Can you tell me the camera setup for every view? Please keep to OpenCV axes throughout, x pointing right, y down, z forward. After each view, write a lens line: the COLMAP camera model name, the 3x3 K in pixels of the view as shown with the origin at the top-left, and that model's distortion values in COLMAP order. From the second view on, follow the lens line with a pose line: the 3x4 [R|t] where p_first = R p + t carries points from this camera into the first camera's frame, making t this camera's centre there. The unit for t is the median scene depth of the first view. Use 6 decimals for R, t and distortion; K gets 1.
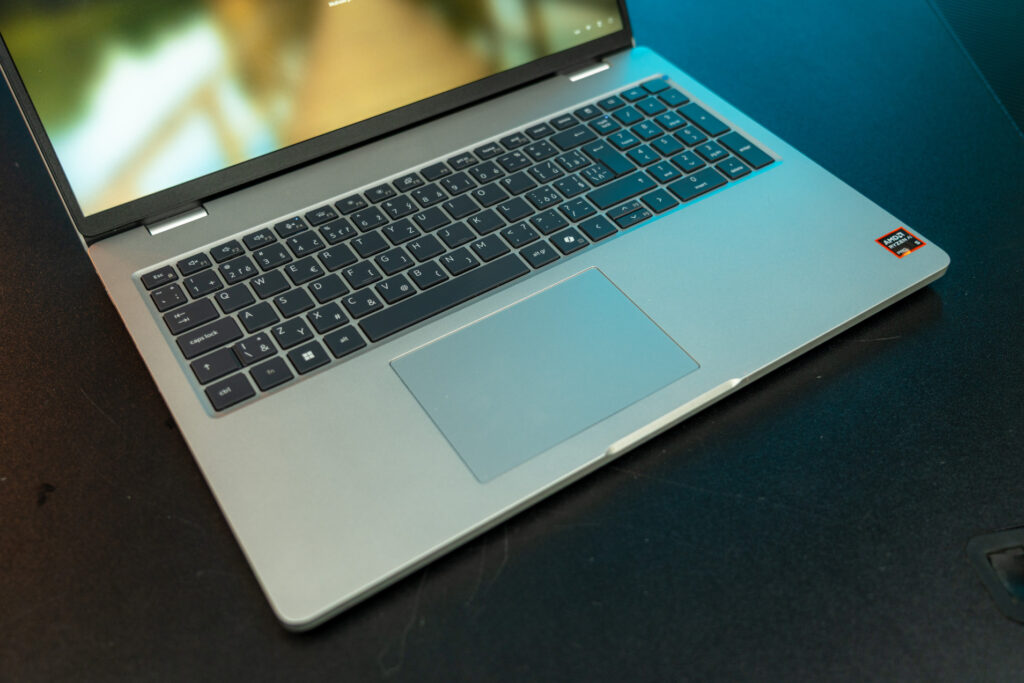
lens RADIAL K [[964.5, 0, 512.0], [0, 964.5, 341.5], [0, 0, 1]] dist [0.060758, 0.002098]
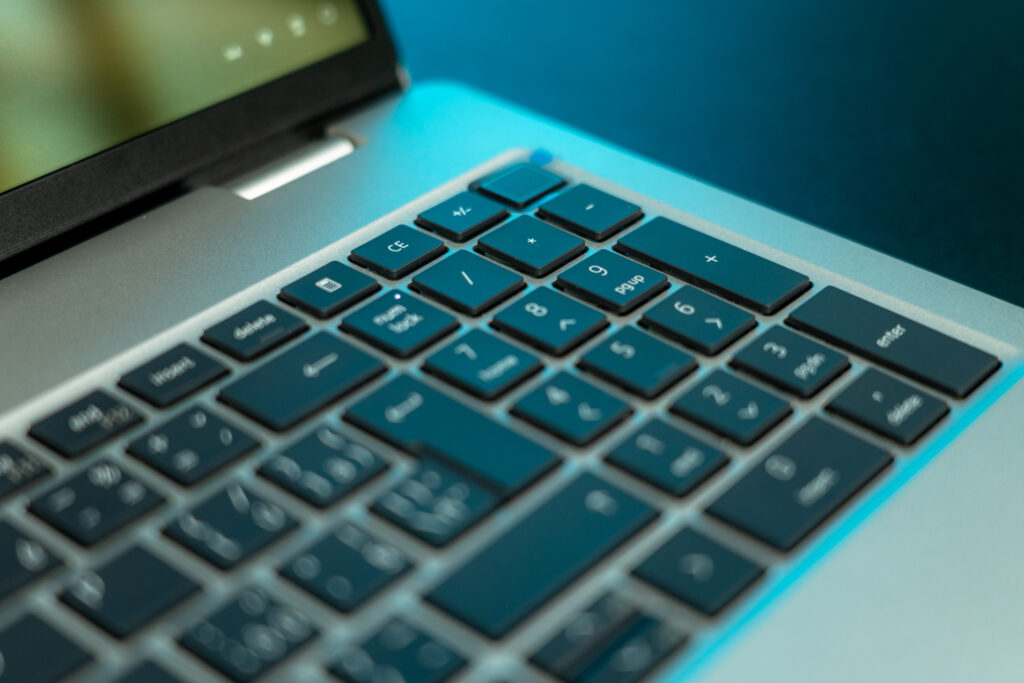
lens RADIAL K [[1789.2, 0, 512.0], [0, 1789.2, 341.5], [0, 0, 1]] dist [-0.017918, -0.041071]
pose [[0.955301, -0.134627, 0.263201, -0.011372], [0.189586, 0.962103, -0.195998, -0.111255], [-0.226839, 0.237137, 0.944622, 0.506914]]
